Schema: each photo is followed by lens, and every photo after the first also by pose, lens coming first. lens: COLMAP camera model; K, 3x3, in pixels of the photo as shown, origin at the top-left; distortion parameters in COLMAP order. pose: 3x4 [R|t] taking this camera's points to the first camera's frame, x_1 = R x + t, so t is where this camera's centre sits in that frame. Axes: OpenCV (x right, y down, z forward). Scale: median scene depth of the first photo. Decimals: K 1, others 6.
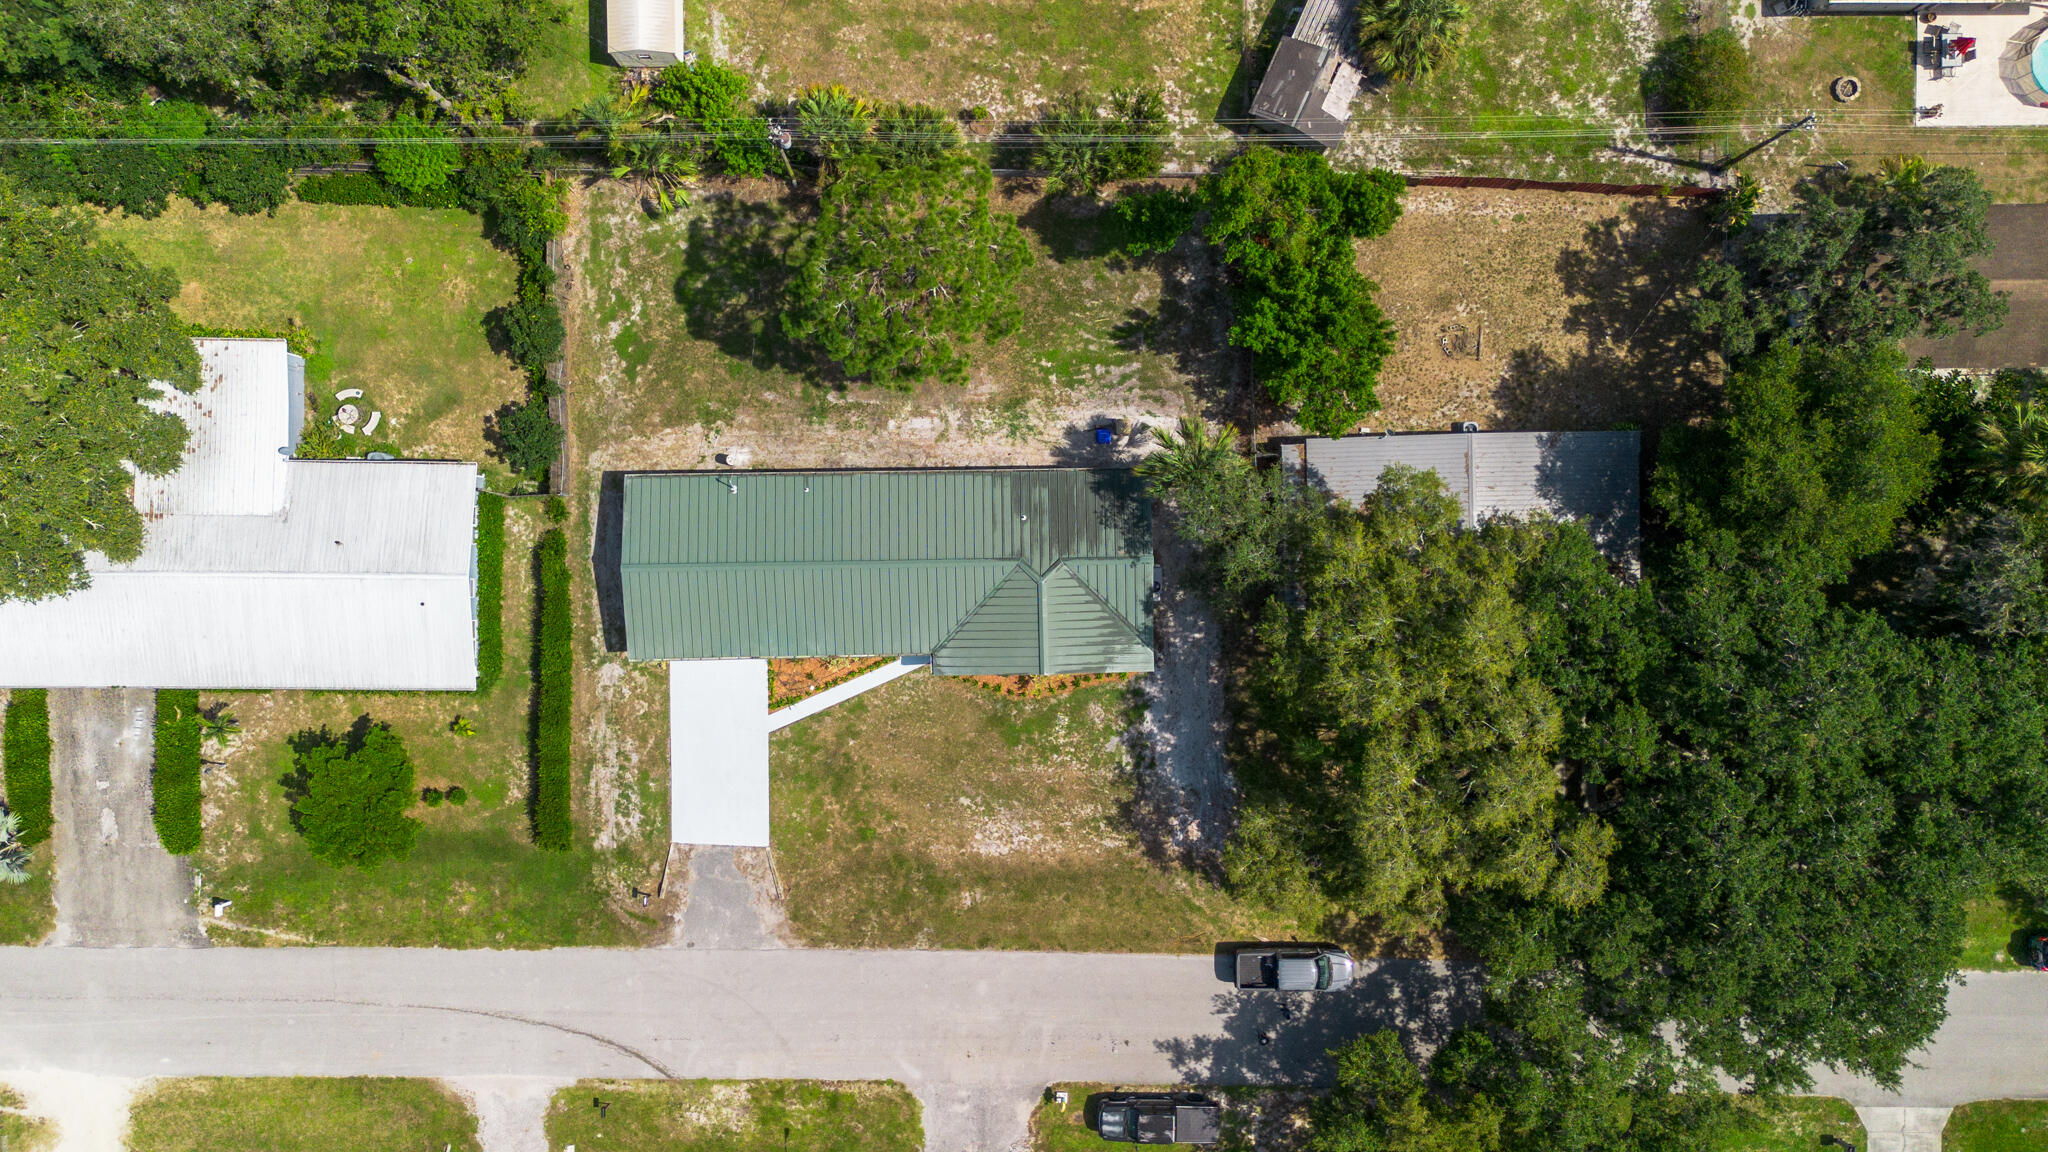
lens RADIAL K [[1460.4, 0, 1029.9], [0, 1460.4, 569.4], [0, 0, 1]] dist [0.055081, -0.021342]
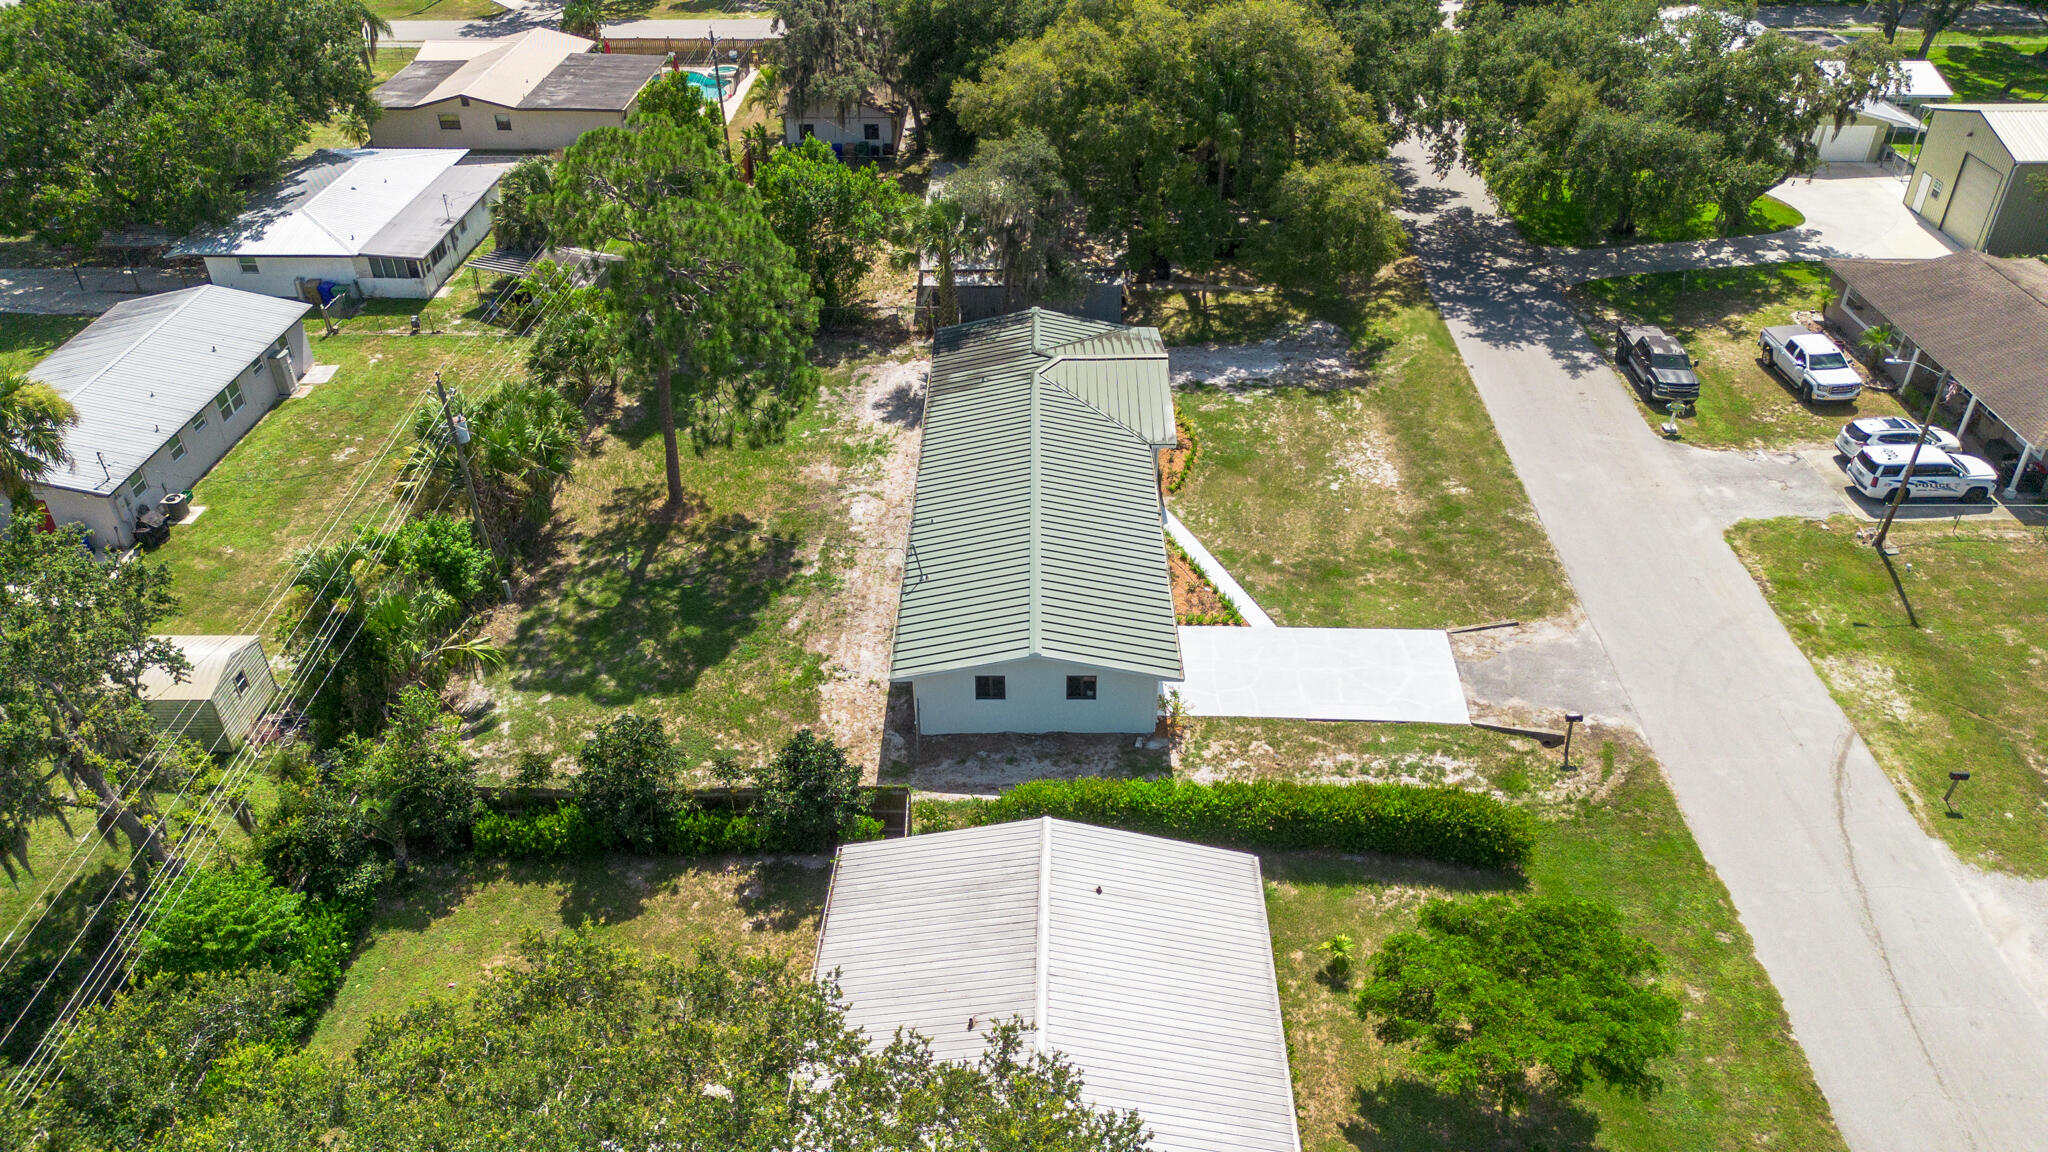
lens RADIAL K [[1460.4, 0, 1018.6], [0, 1460.4, 570.9], [0, 0, 1]] dist [0.055081, -0.021342]
pose [[0.026689, -0.554048, 0.832057, -0.743035], [0.999458, -0.001260, -0.032898, 0.011925], [0.019276, 0.832484, 0.553714, 0.592113]]
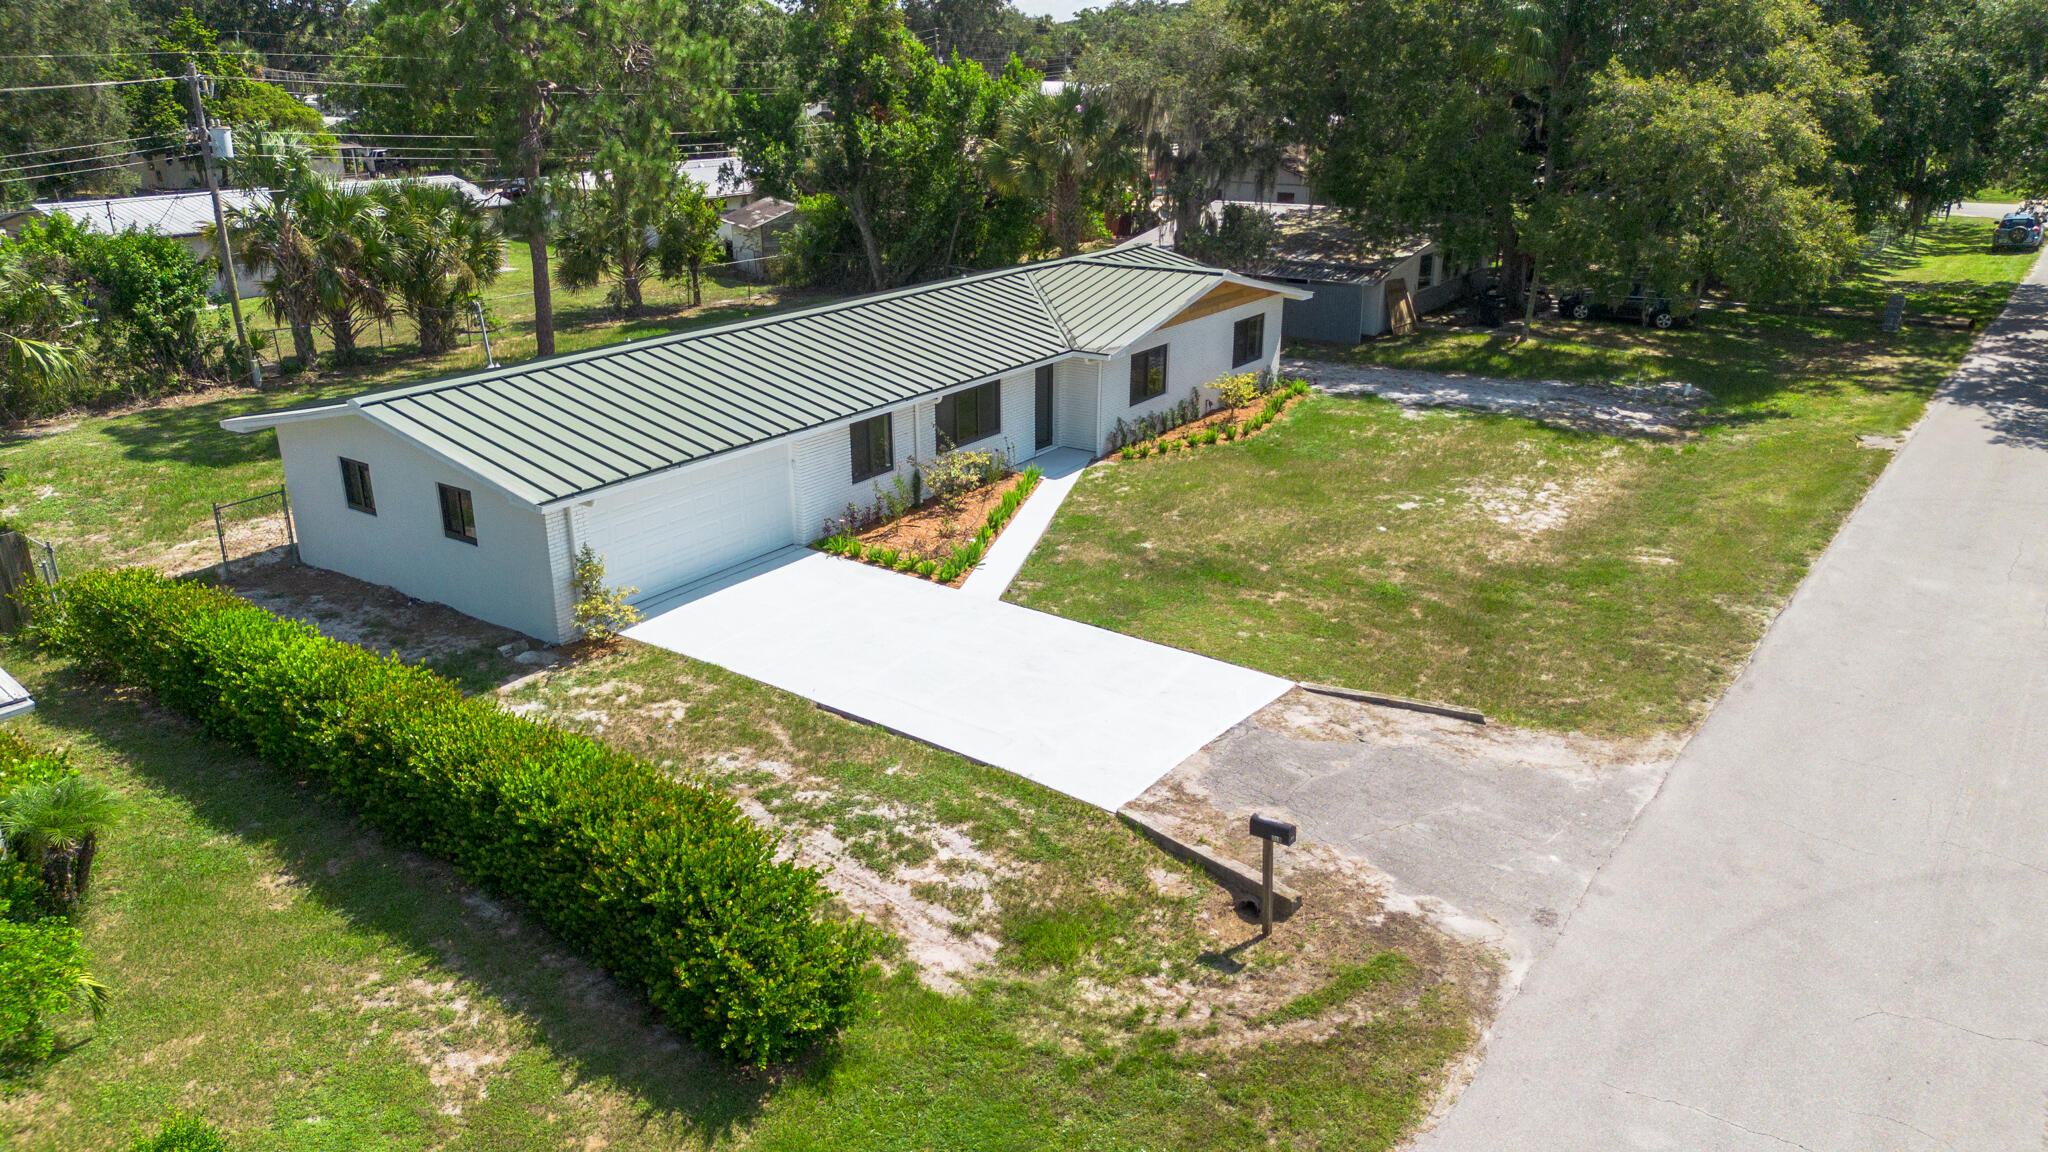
lens RADIAL K [[1460.4, 0, 1026.6], [0, 1460.4, 574.3], [0, 0, 1]] dist [0.055081, -0.021342]
pose [[0.586974, -0.269108, 0.763572, -0.437958], [0.809589, 0.189100, -0.555704, 0.308274], [0.005153, 0.944363, 0.328864, 0.879970]]
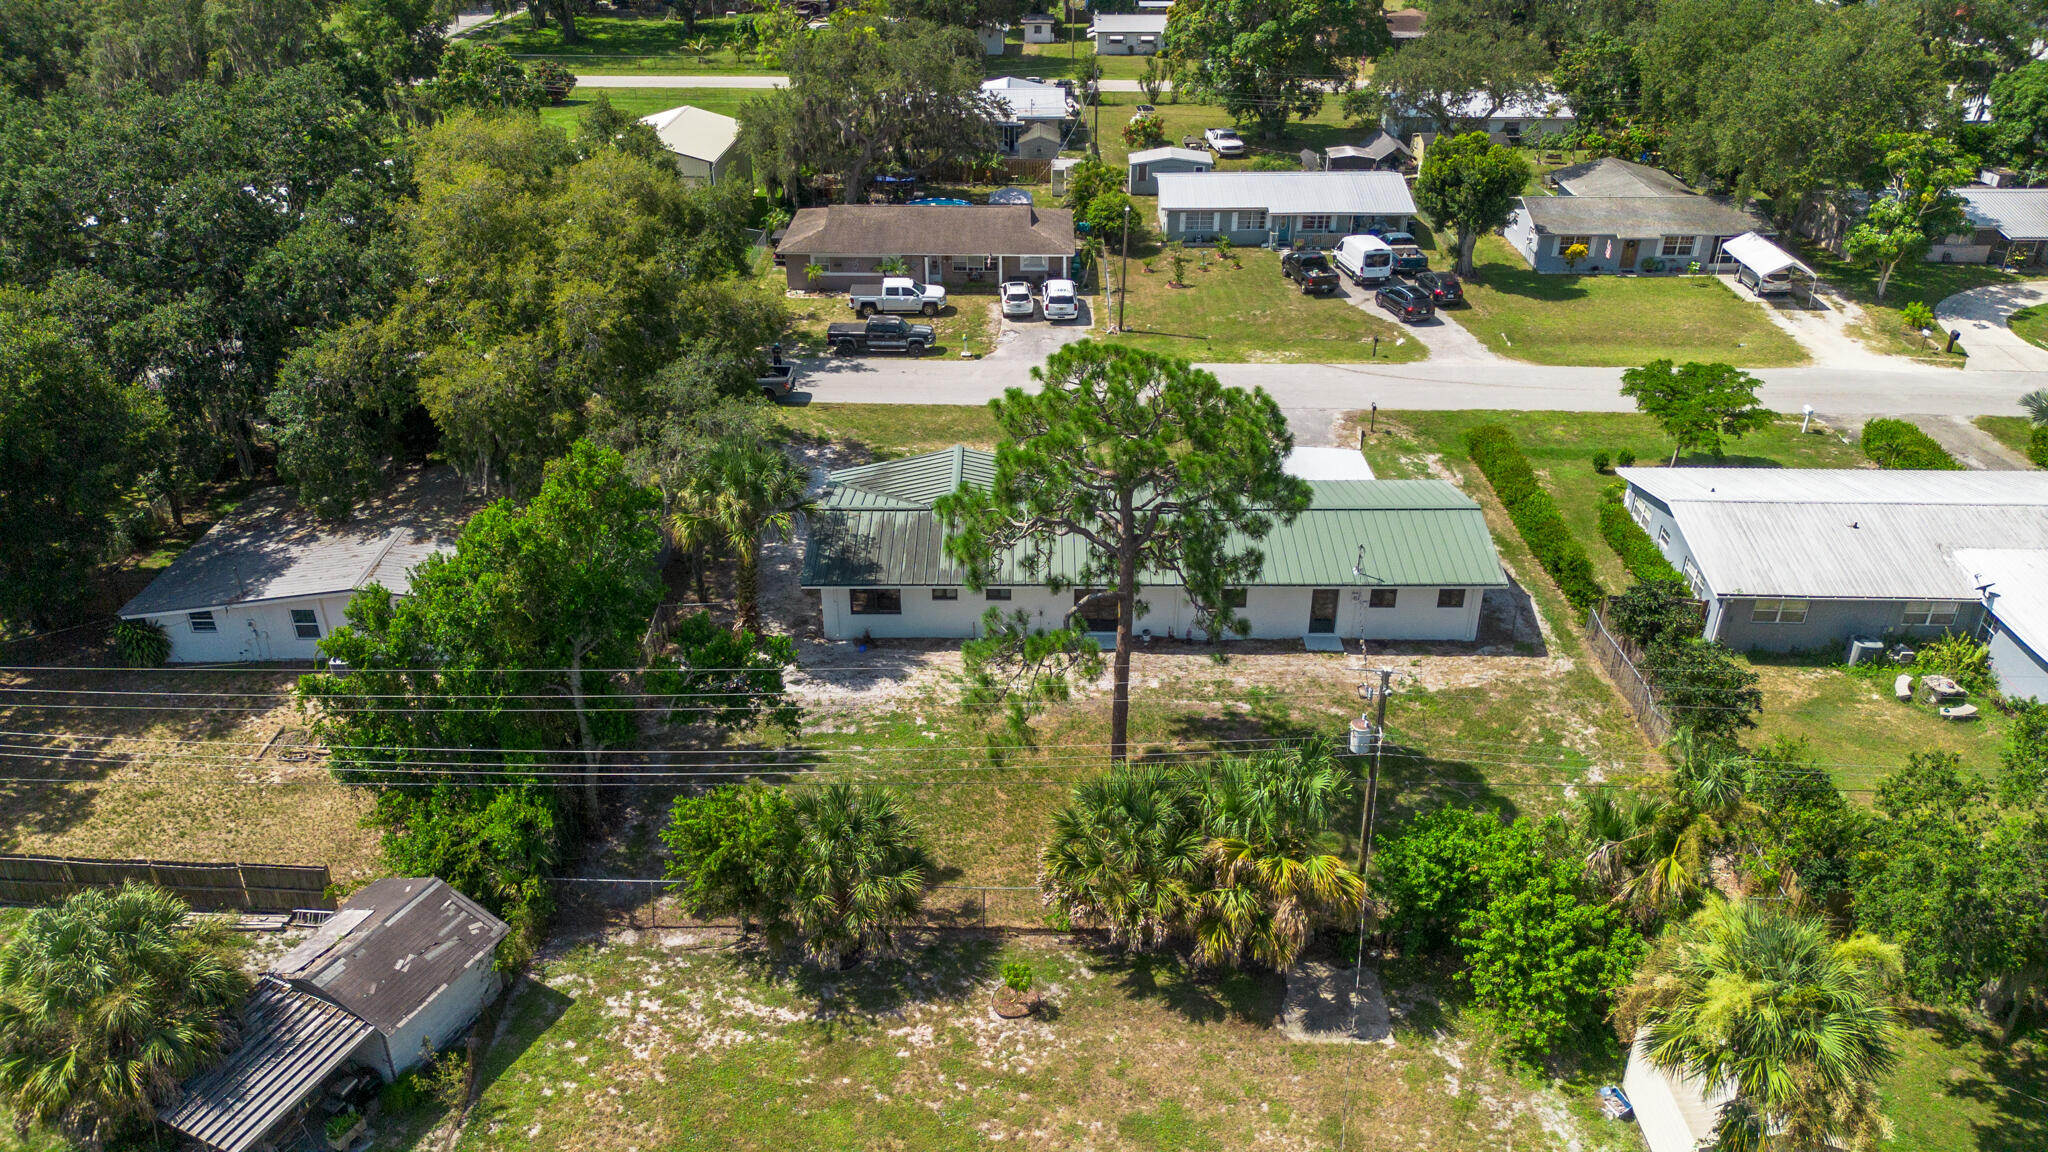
lens RADIAL K [[1460.4, 0, 1023.0], [0, 1460.4, 574.0], [0, 0, 1]] dist [0.055081, -0.021342]
pose [[-0.999774, -0.002961, 0.021042, -0.046058], [0.019813, -0.487798, 0.872732, -0.687172], [0.007680, 0.872951, 0.487747, 0.607525]]
